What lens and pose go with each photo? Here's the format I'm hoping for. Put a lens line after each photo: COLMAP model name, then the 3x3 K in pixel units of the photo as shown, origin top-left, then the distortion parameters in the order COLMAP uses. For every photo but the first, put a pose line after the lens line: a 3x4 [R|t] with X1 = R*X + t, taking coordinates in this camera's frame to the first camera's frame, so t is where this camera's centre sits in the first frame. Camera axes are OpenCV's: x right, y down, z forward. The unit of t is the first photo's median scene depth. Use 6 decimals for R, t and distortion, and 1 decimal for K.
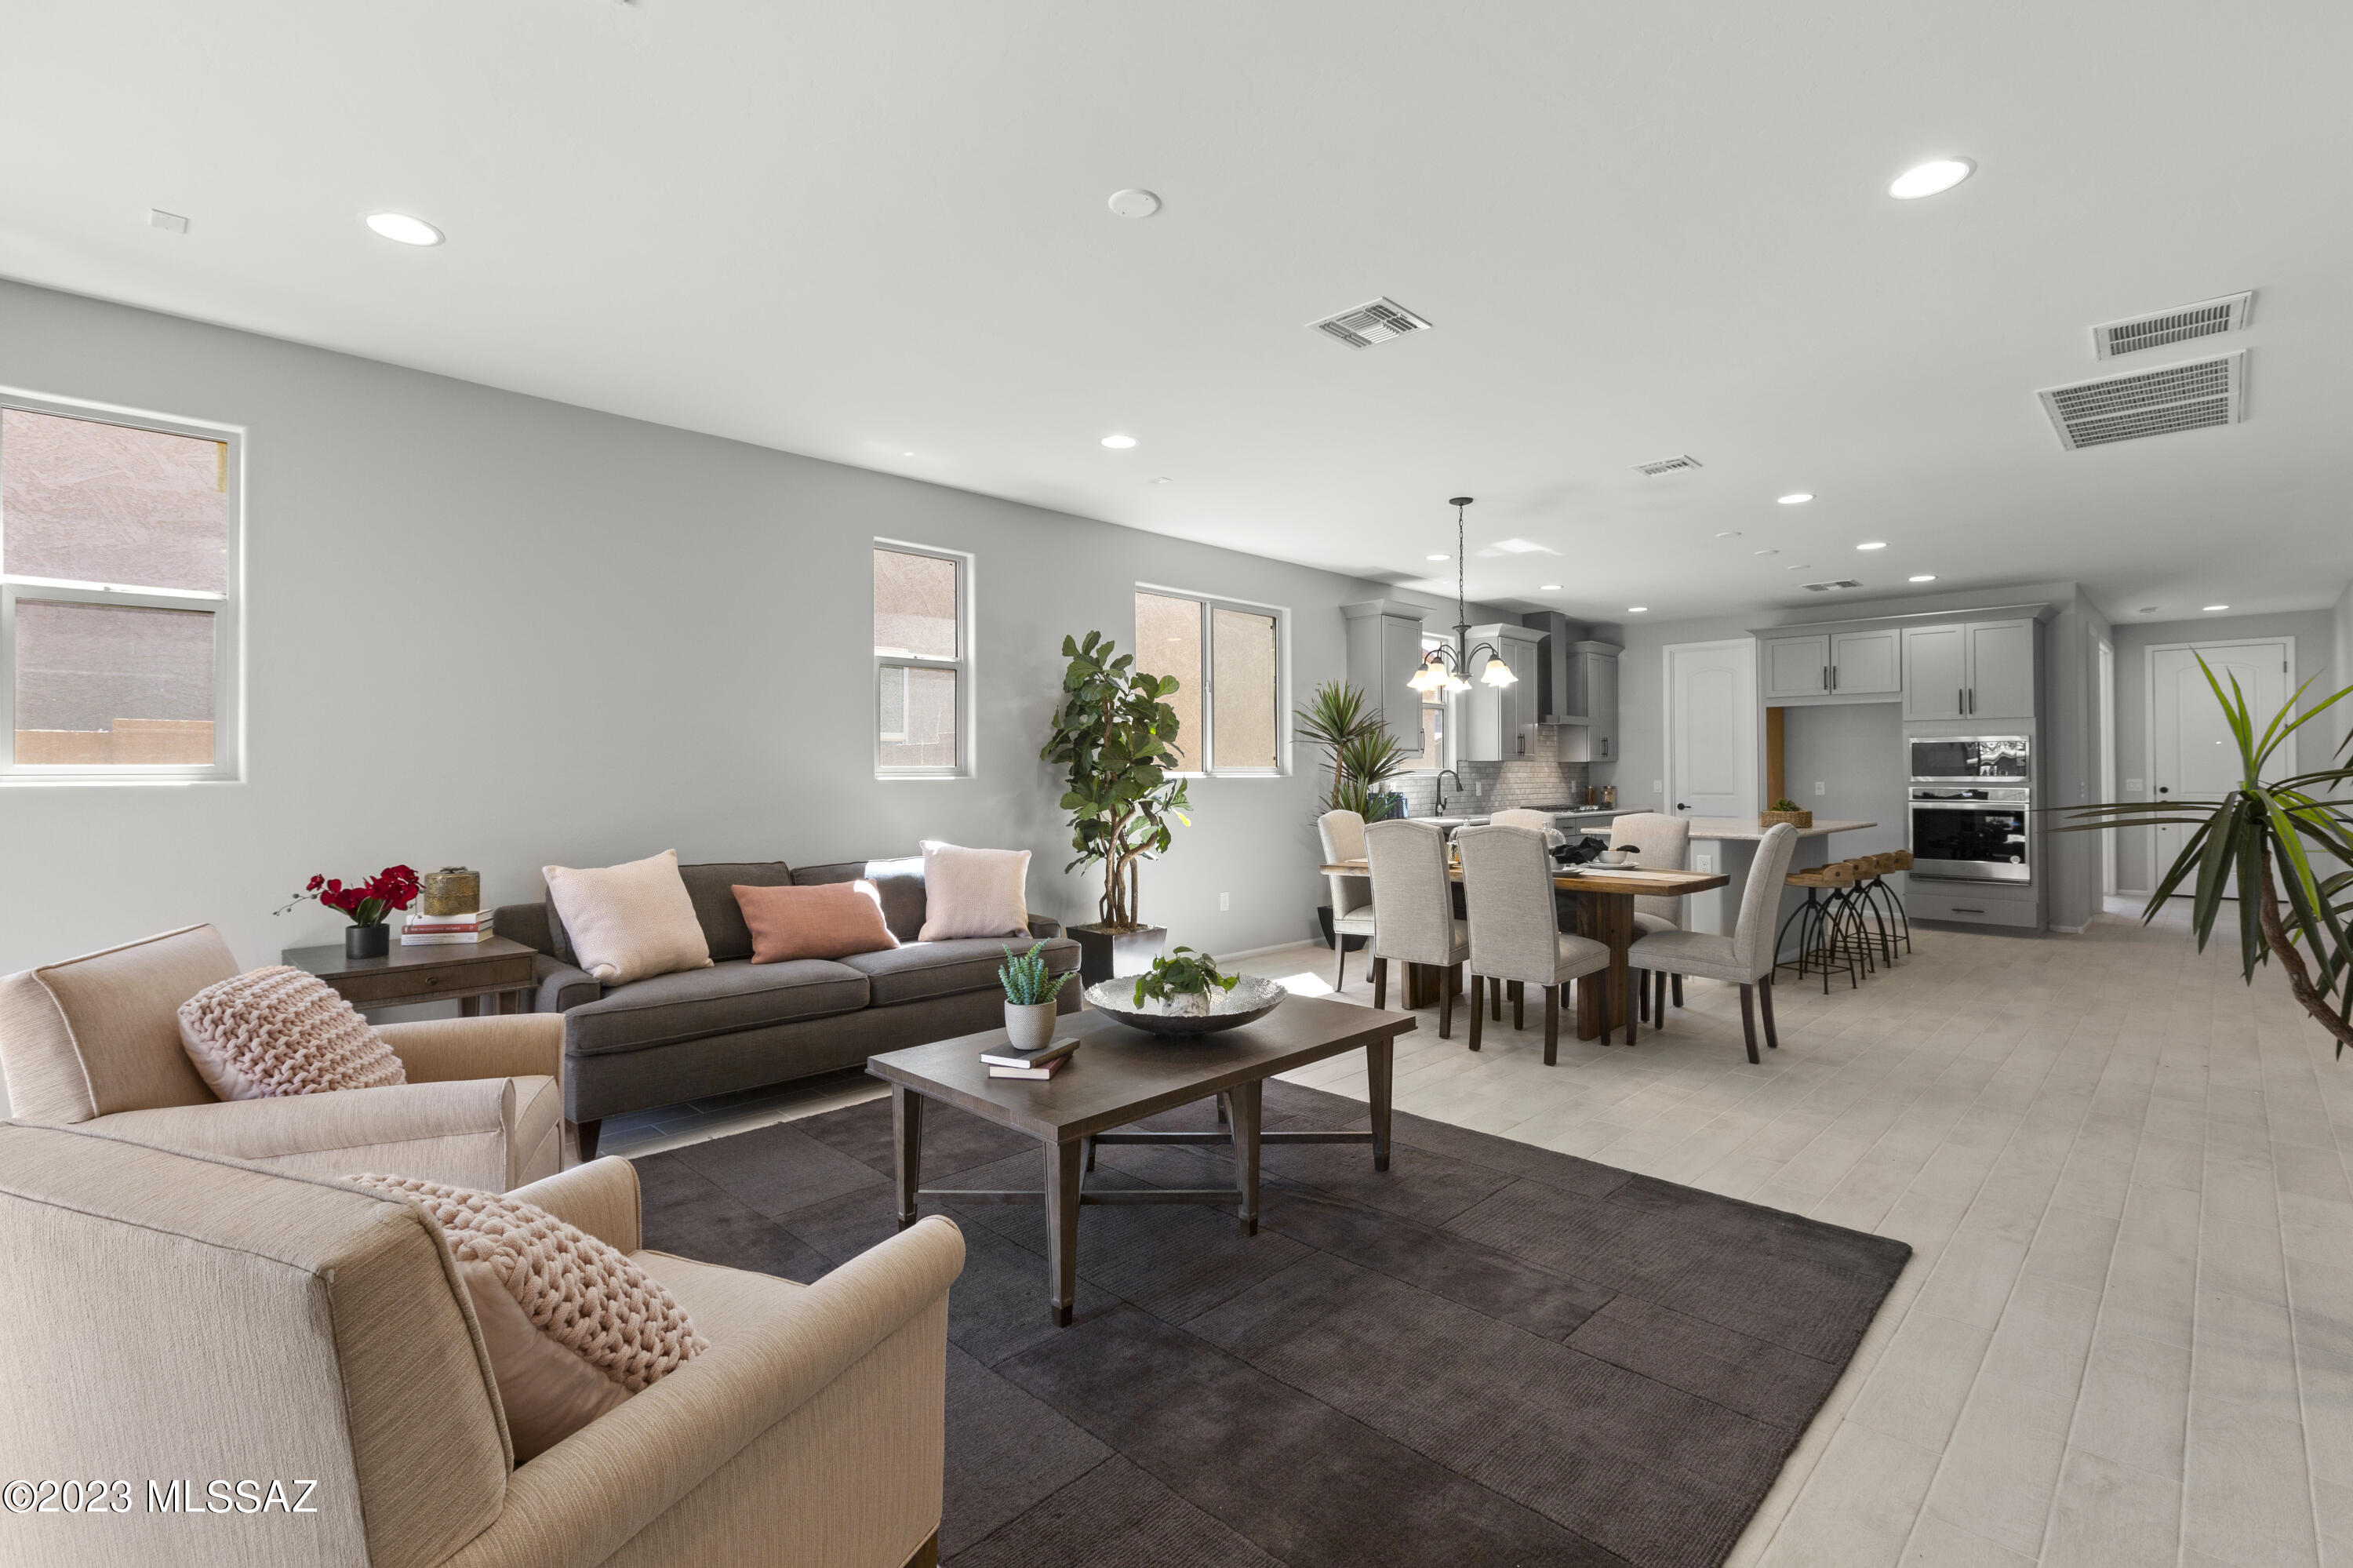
lens RADIAL K [[1065.4, 0, 1164.3], [0, 1065.4, 761.6], [0, 0, 1]] dist [0.000771, -0.000068]
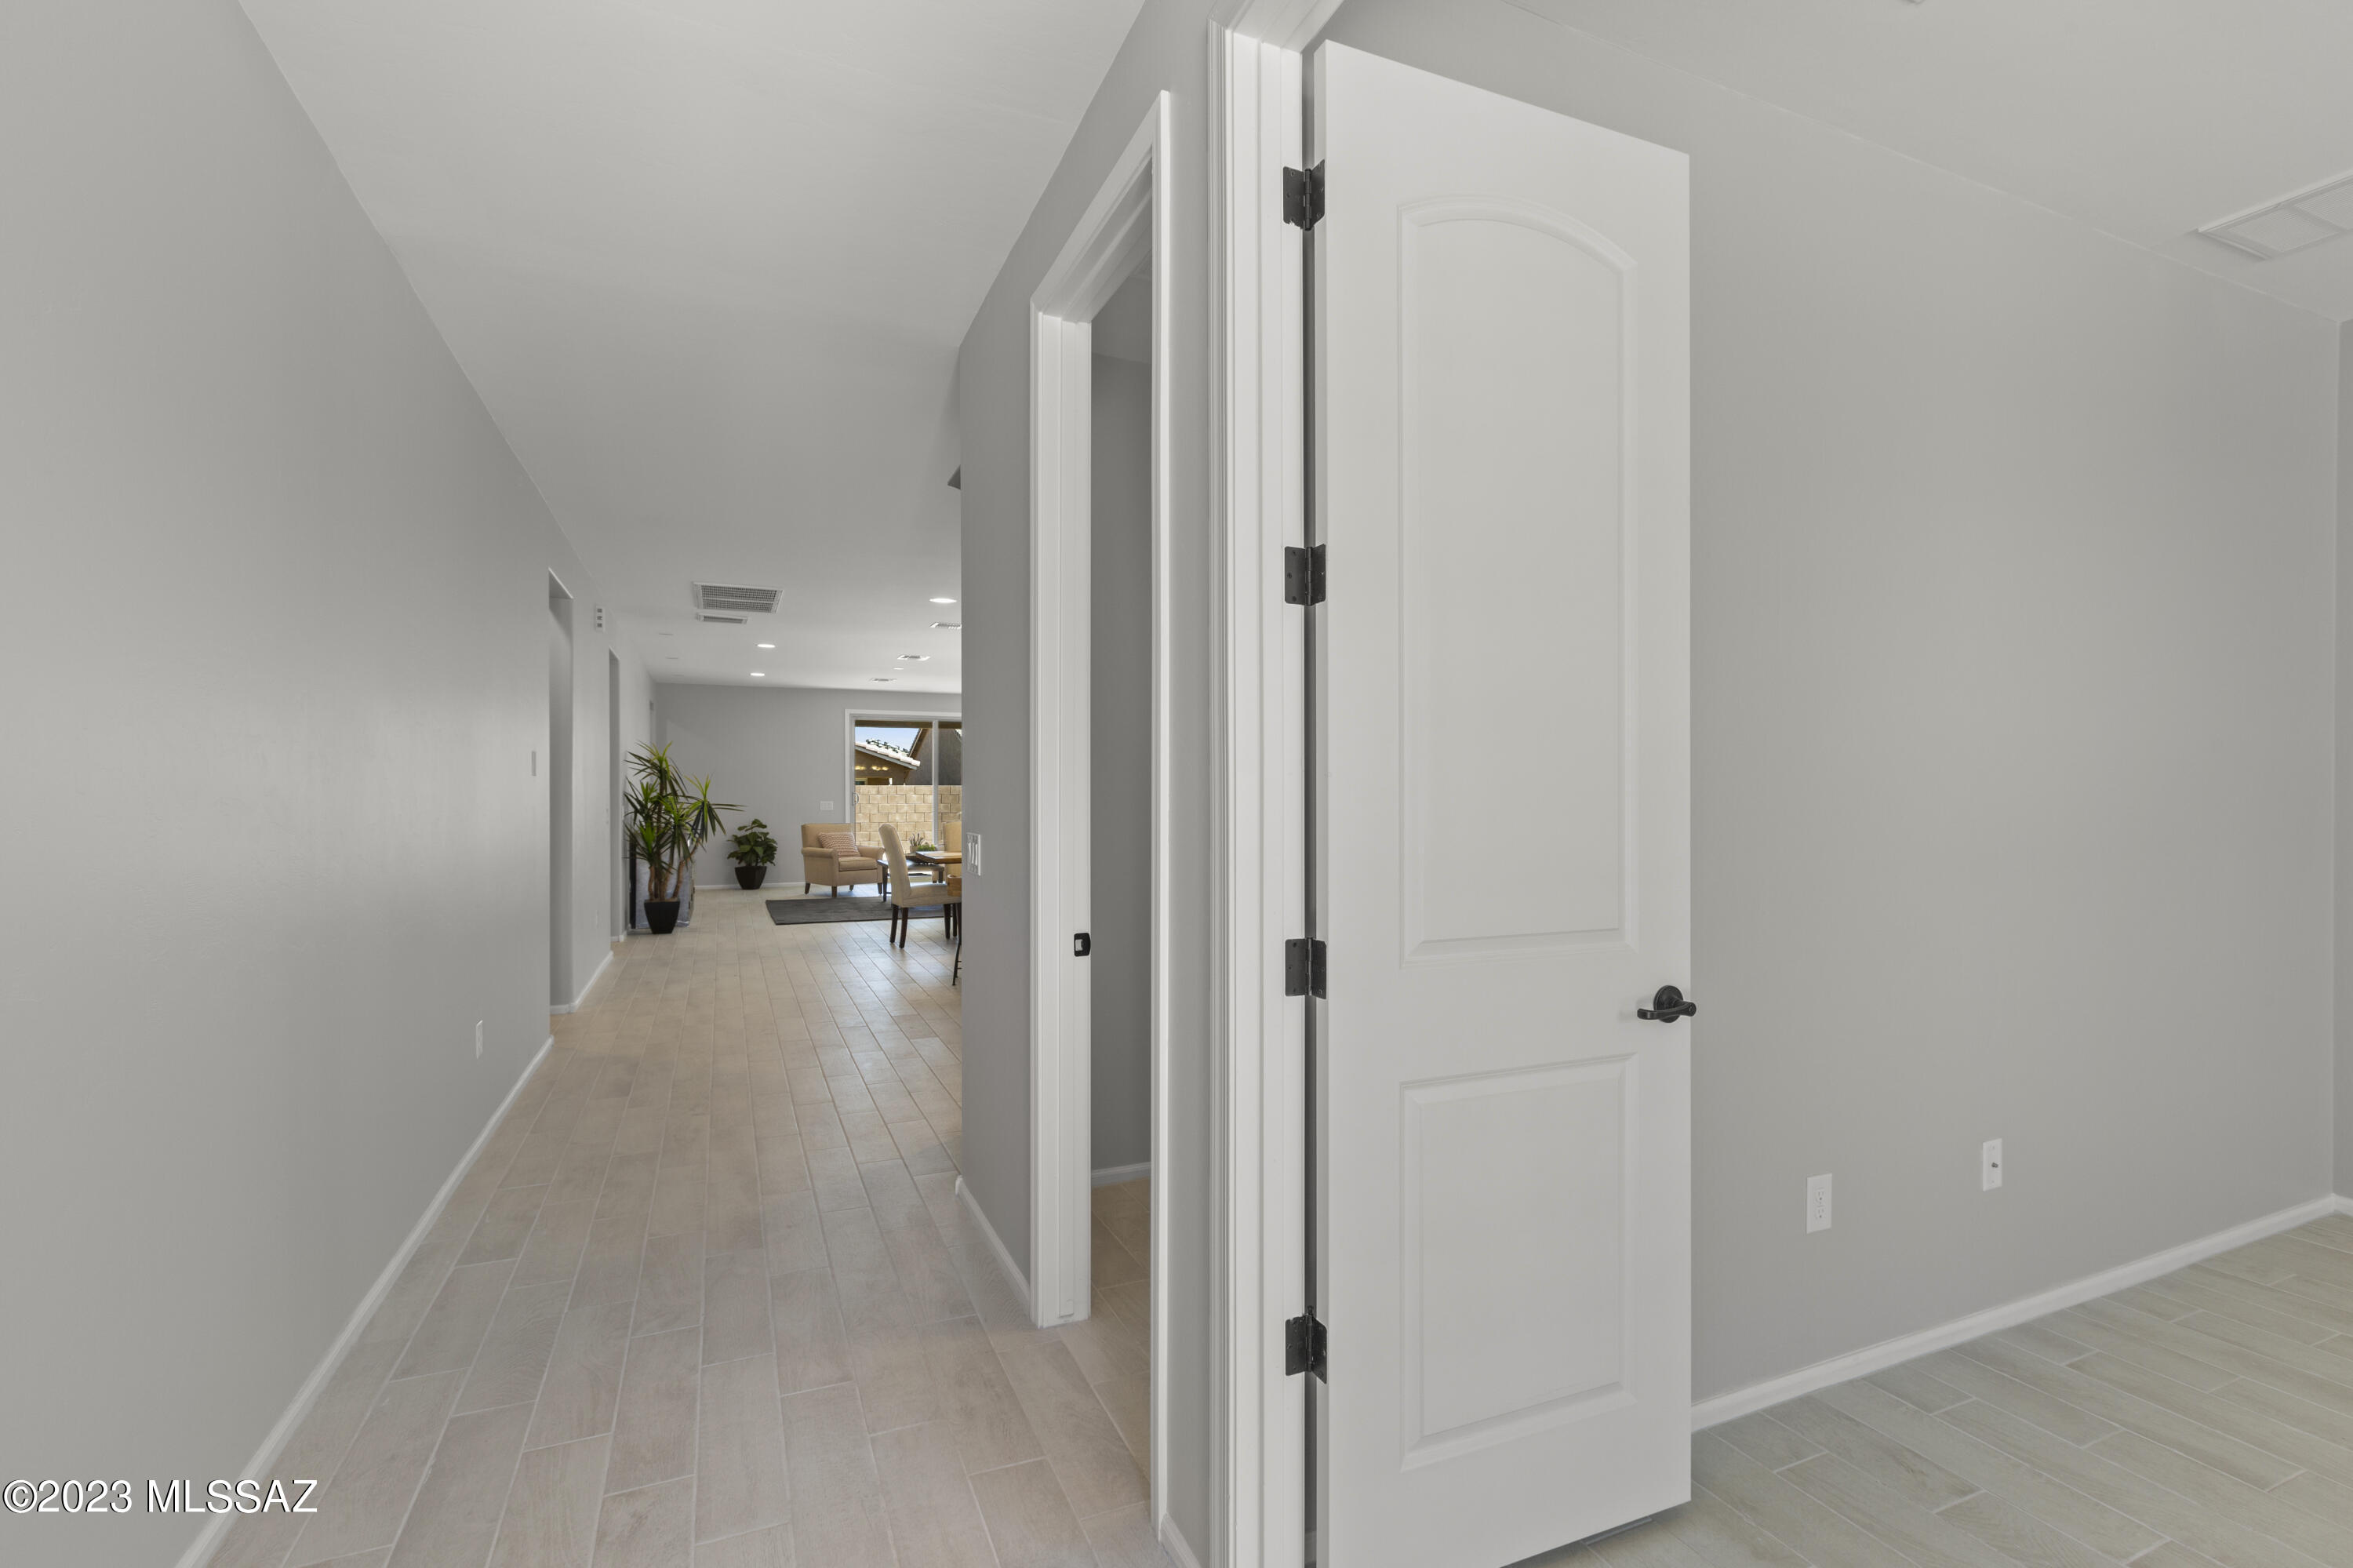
lens RADIAL K [[1065.4, 0, 1178.4], [0, 1065.4, 803.0], [0, 0, 1]] dist [0.000771, -0.000068]
pose [[-0.371743, 0.012401, -0.928253, 1.231265], [0.011244, 0.999898, 0.008855, 0.005682], [0.928267, -0.007145, -0.371845, 1.253639]]
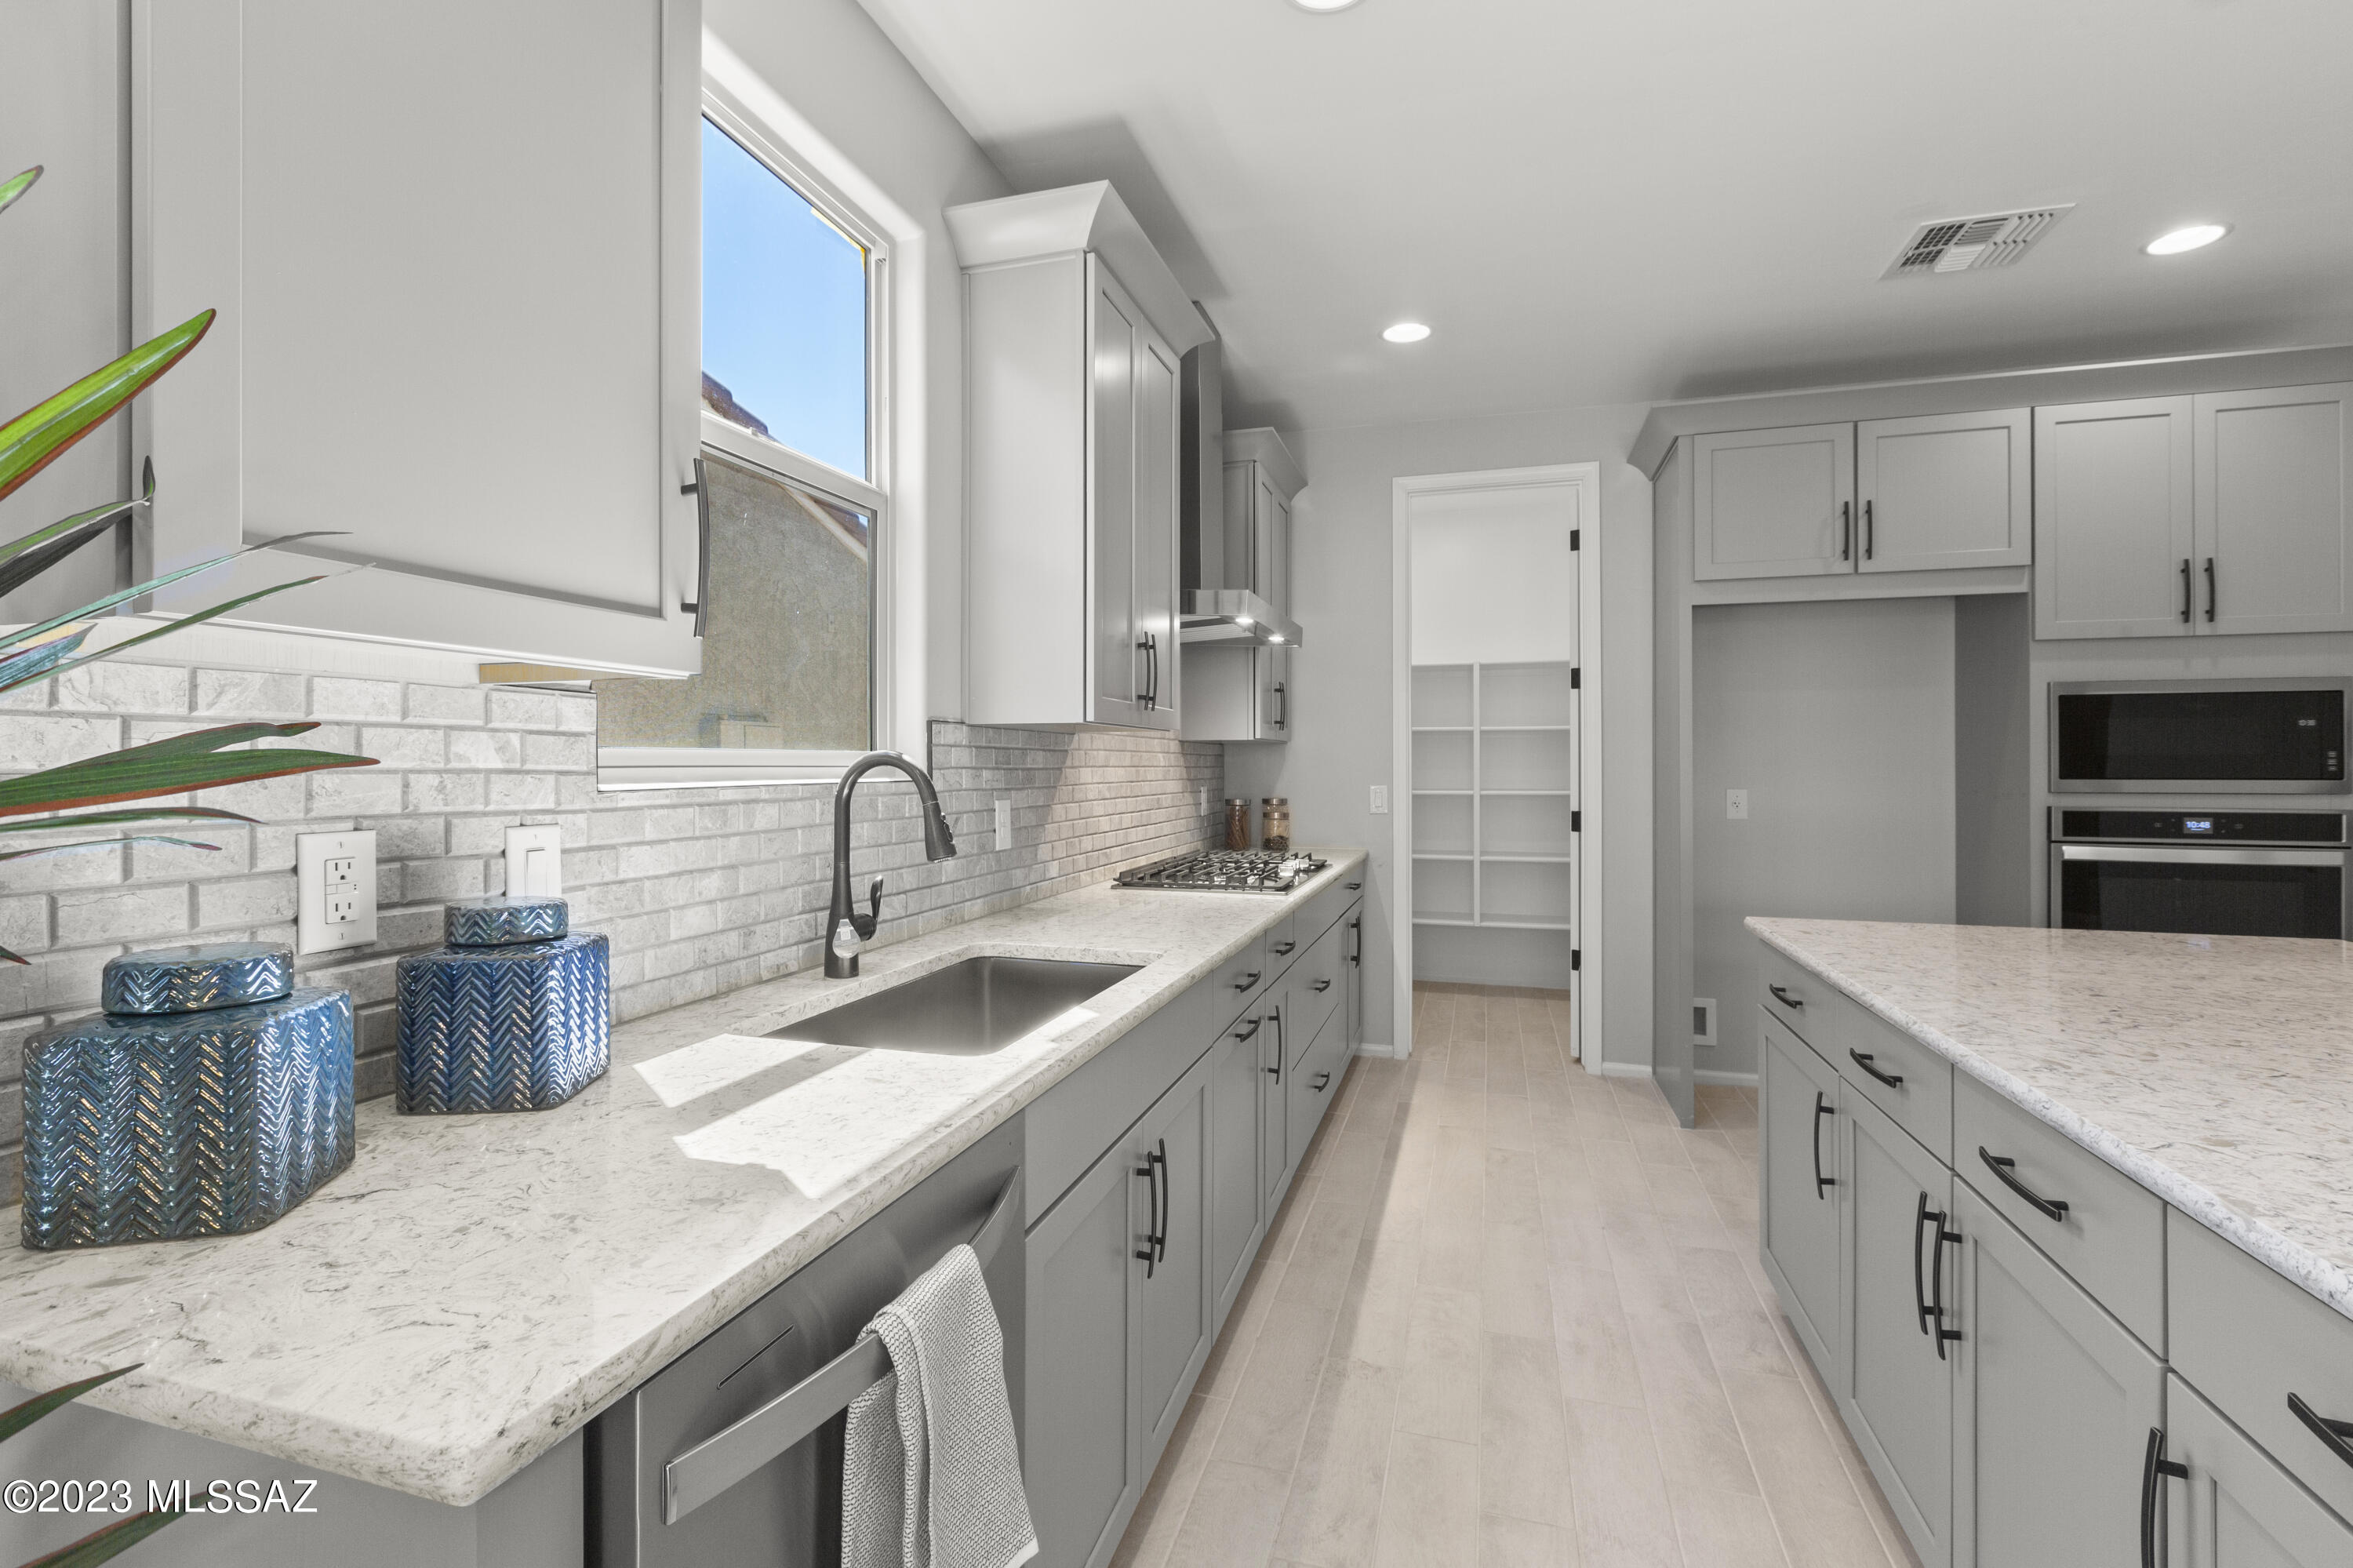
lens RADIAL K [[1065.4, 0, 1161.9], [0, 1065.4, 765.8], [0, 0, 1]] dist [0.000771, -0.000068]
pose [[0.884919, 0.002604, 0.465737, 0.227873], [-0.007261, 0.999940, 0.008206, 0.008148], [-0.465688, -0.010643, 0.884885, 0.829215]]
